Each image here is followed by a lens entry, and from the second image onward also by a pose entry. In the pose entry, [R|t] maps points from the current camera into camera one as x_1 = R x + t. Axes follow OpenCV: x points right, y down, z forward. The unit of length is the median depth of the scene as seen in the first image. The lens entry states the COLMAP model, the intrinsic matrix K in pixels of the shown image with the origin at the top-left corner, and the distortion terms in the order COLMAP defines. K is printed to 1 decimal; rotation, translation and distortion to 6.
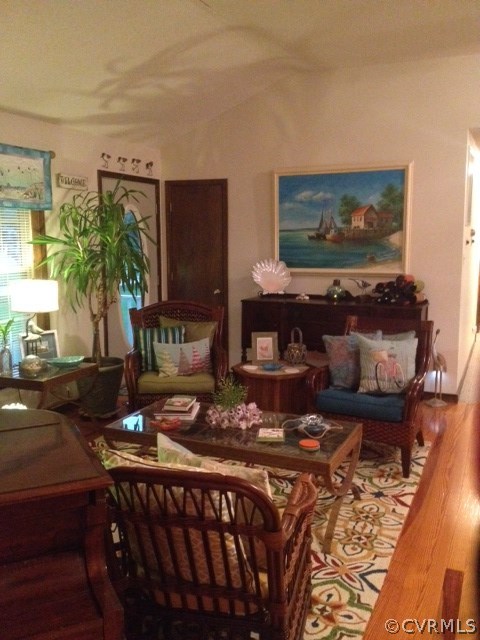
lens RADIAL K [[652.2, 0, 240.1], [0, 652.2, 332.6], [0, 0, 1]] dist [0.181503, -0.000251]
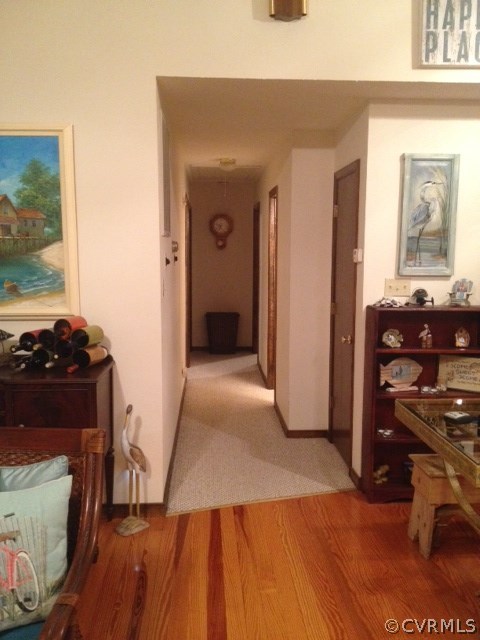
lens RADIAL K [[640.3, 0, 240.0], [0, 640.3, 320.0], [0, 0, 1]] dist [-0.120732, -0.006851]
pose [[0.909519, -0.030791, 0.414520, 0.154955], [0.044773, 0.998708, -0.024054, -0.064920], [-0.413244, 0.040437, 0.909722, 0.433197]]
